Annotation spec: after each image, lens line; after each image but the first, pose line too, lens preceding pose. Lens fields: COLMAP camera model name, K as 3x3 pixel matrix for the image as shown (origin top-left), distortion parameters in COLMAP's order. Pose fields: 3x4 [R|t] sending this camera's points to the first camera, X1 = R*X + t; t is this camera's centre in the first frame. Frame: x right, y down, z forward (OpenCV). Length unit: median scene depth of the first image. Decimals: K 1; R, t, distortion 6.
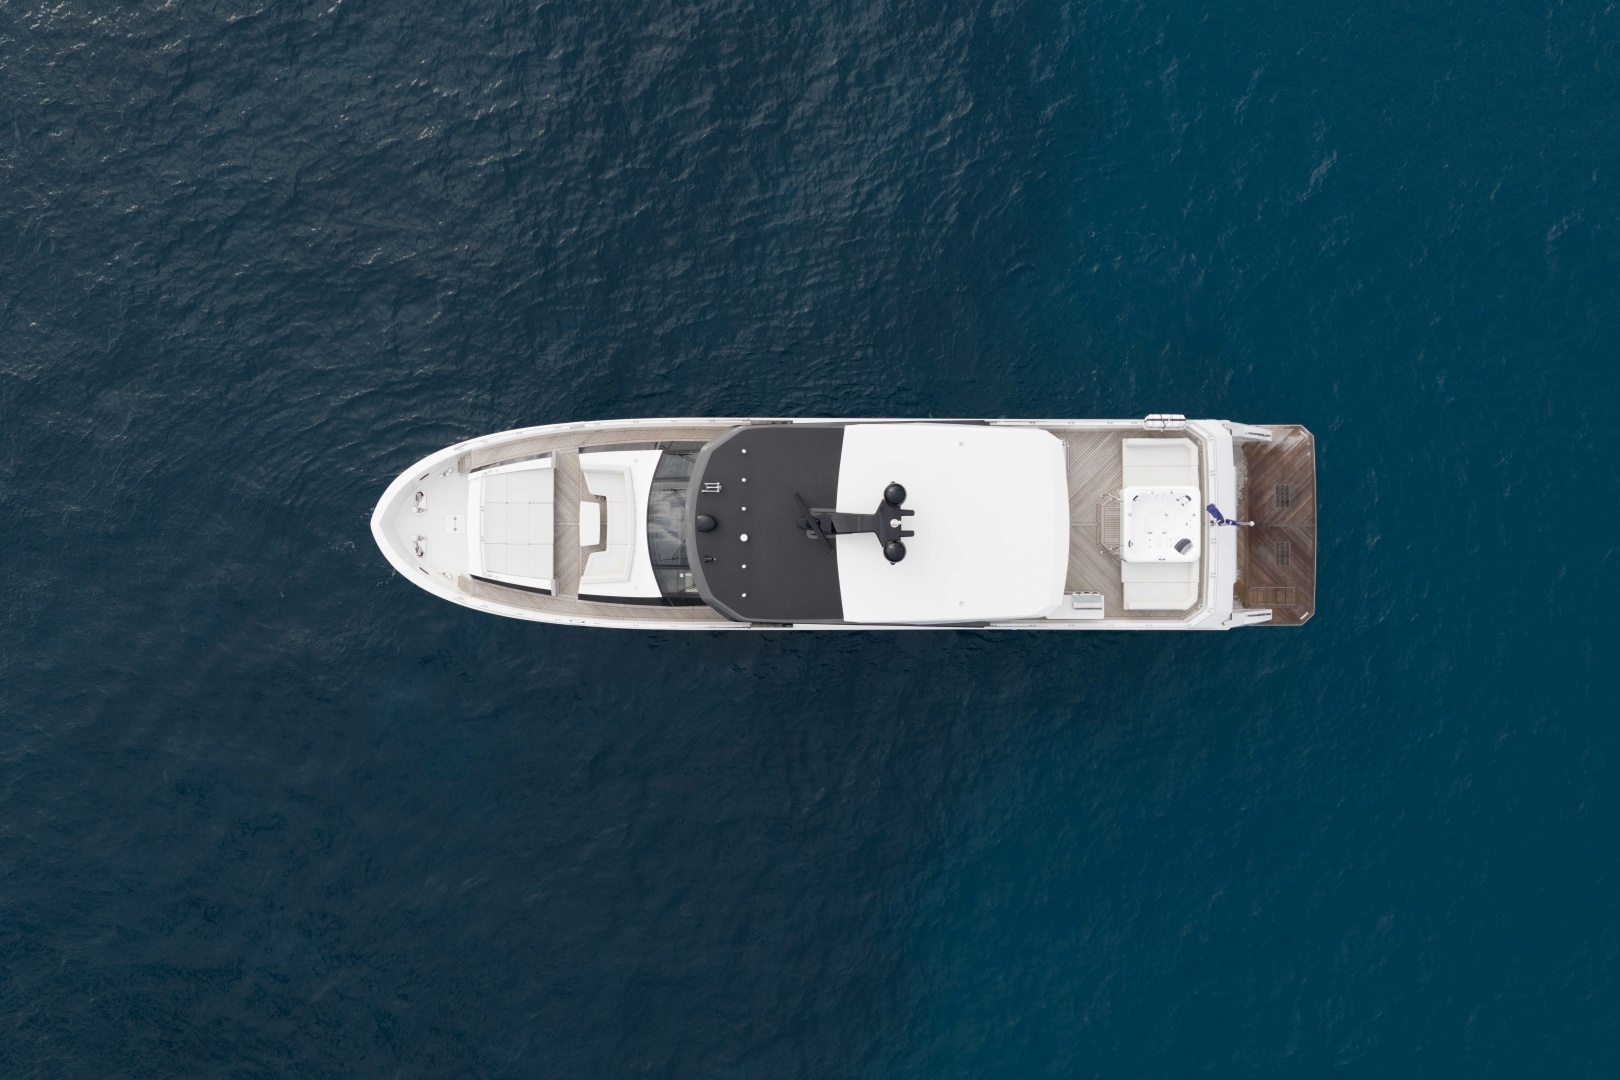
lens RADIAL K [[1325.2, 0, 815.0], [0, 1325.2, 532.2], [0, 0, 1]] dist [0.013827, -0.027311]
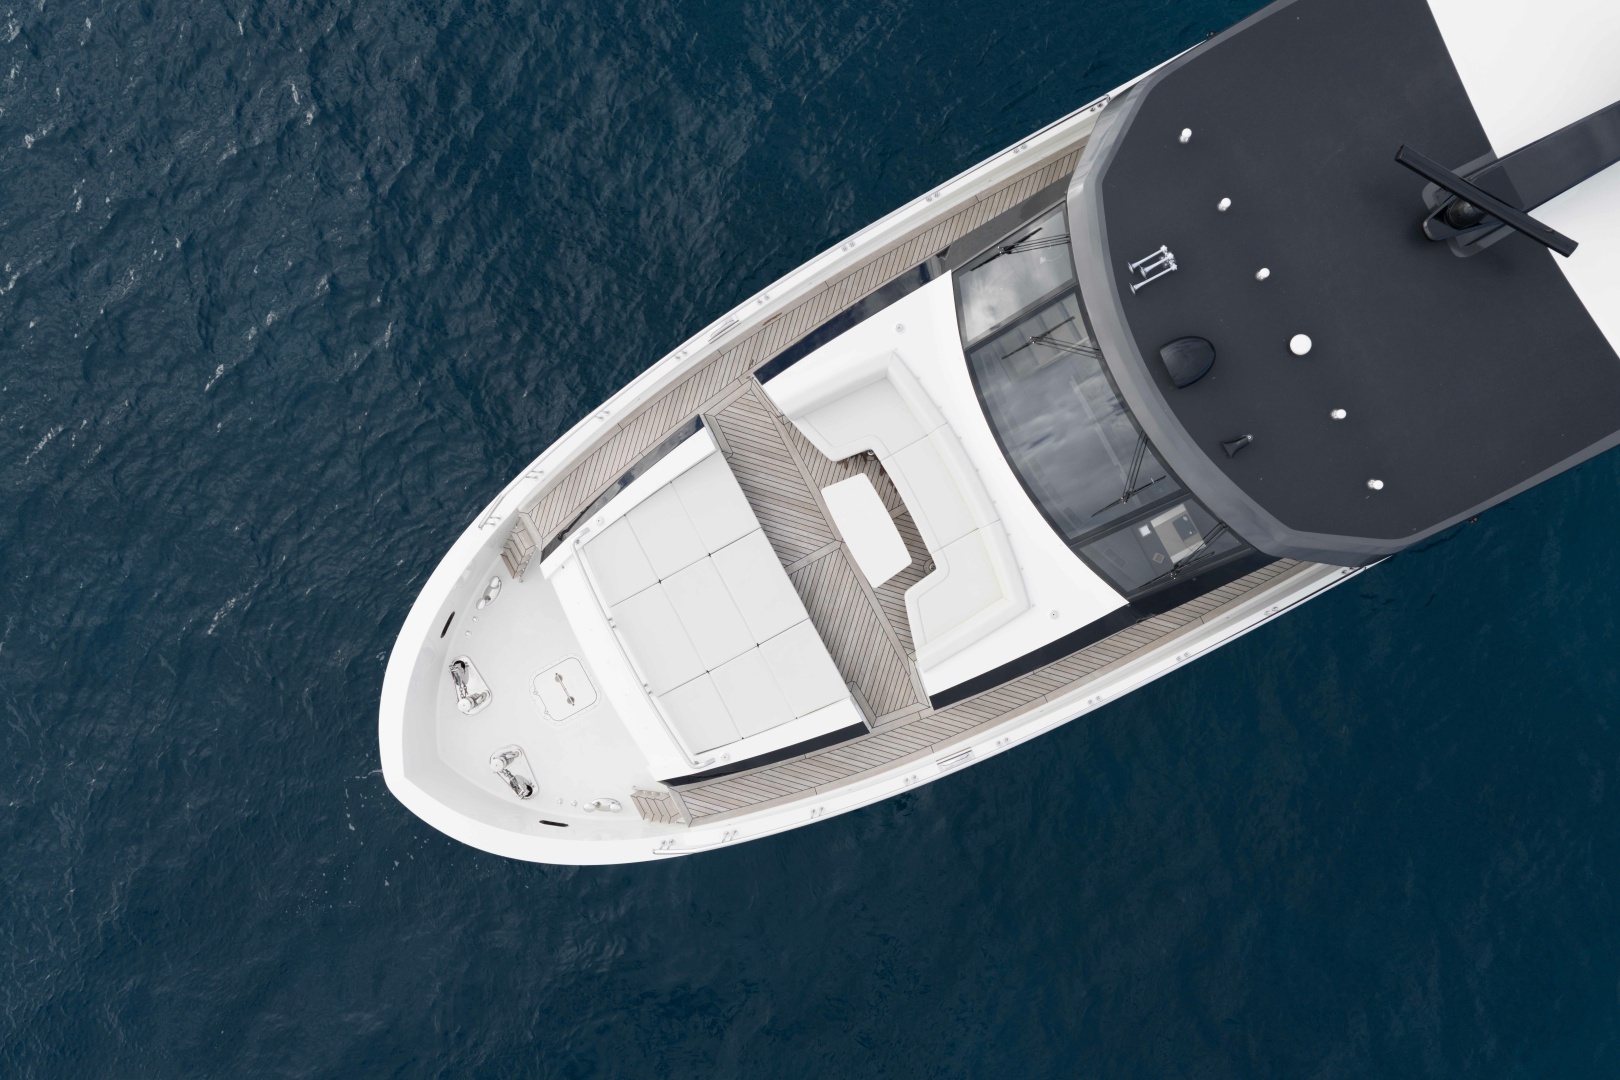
lens RADIAL K [[1325.2, 0, 814.2], [0, 1325.2, 545.9], [0, 0, 1]] dist [0.013827, -0.027311]
pose [[0.880958, -0.473176, -0.004244, -0.184203], [0.473195, 0.880915, 0.008715, -0.012853], [-0.000386, -0.009686, 0.999953, 0.599226]]
